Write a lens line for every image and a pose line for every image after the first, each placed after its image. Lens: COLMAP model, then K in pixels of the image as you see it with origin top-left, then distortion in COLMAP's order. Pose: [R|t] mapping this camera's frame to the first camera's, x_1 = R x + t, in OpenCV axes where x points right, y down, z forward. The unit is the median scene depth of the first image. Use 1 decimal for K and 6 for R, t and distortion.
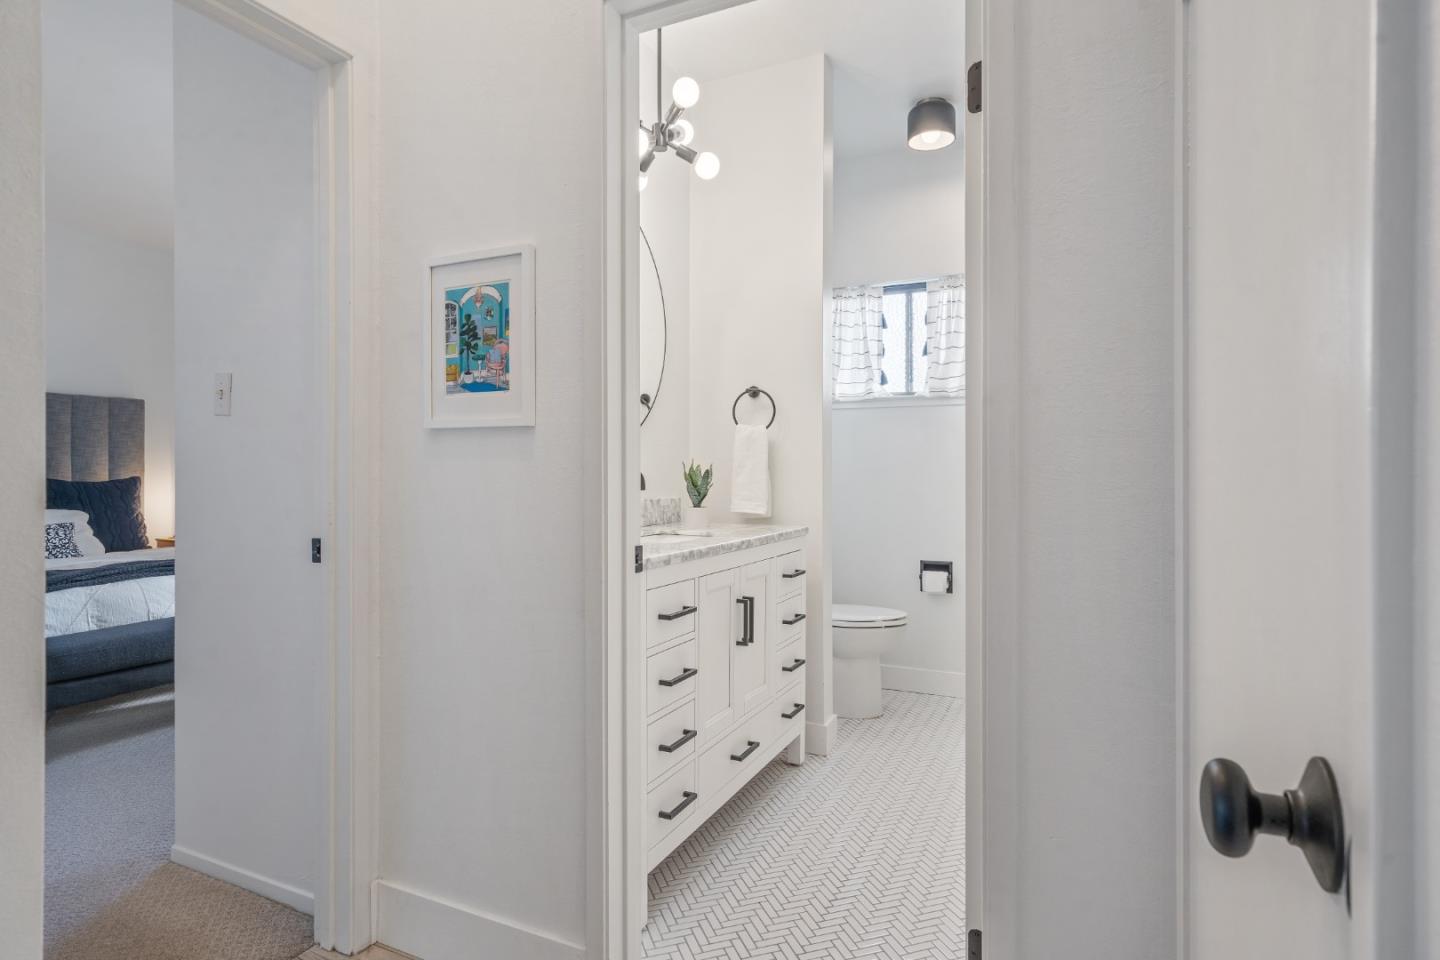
lens RADIAL K [[761.0, 0, 723.8], [0, 761.0, 463.8], [0, 0, 1]] dist [0.003425, 0.001135]
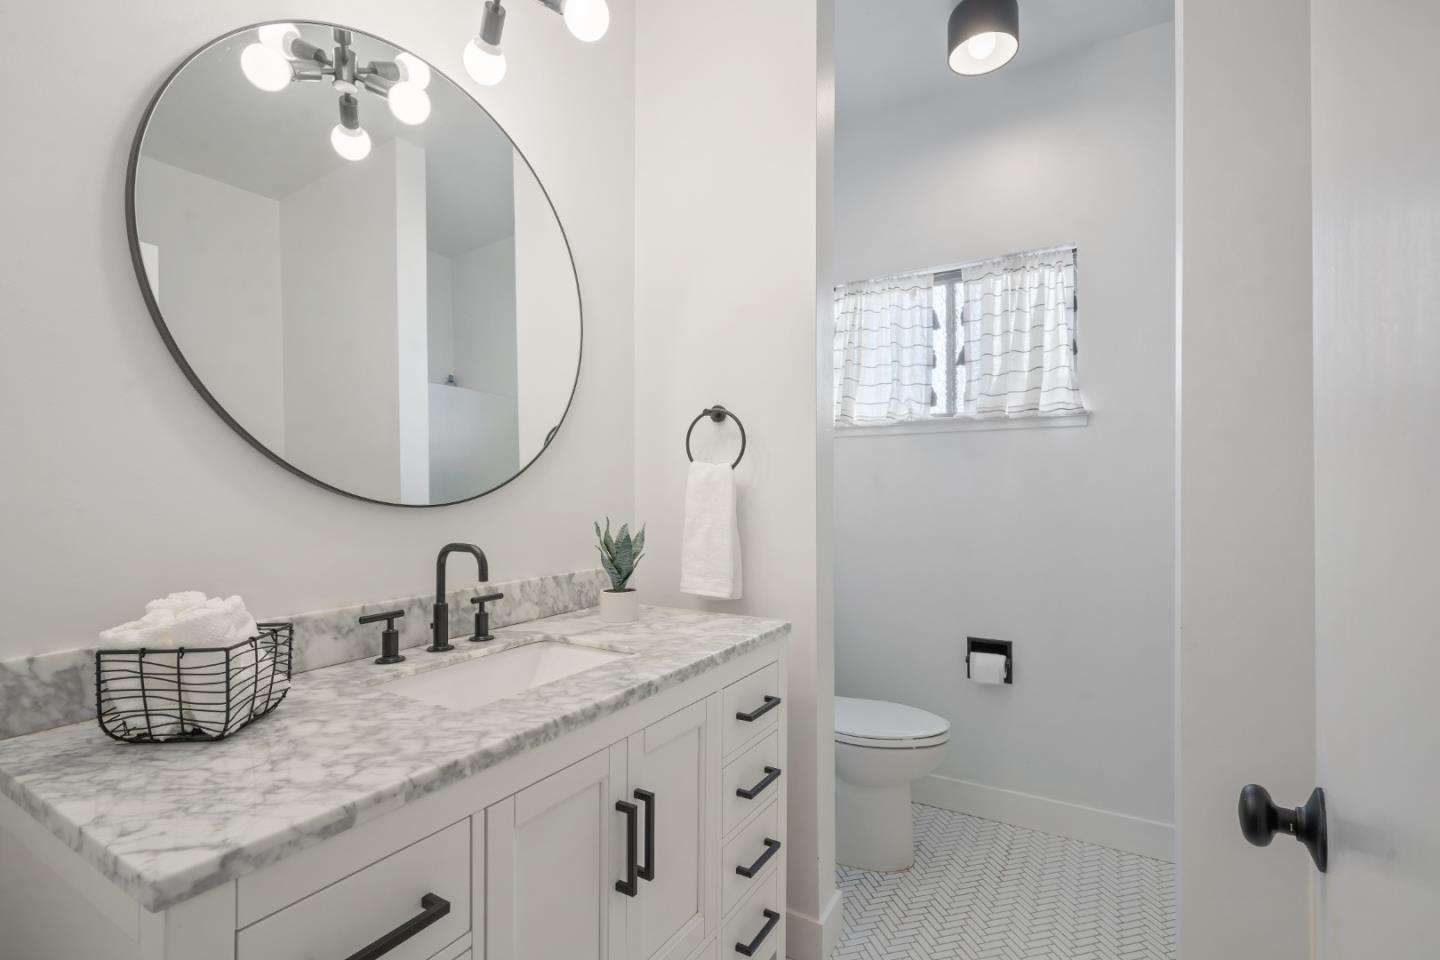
lens RADIAL K [[656.4, 0, 719.0], [0, 656.4, 483.0], [0, 0, 1]] dist [-0.000332, 0.000463]
pose [[0.994700, -0.003455, -0.102761, 0.095690], [0.003681, 0.999991, 0.002014, -0.031756], [0.102753, -0.002382, 0.994704, 0.388422]]
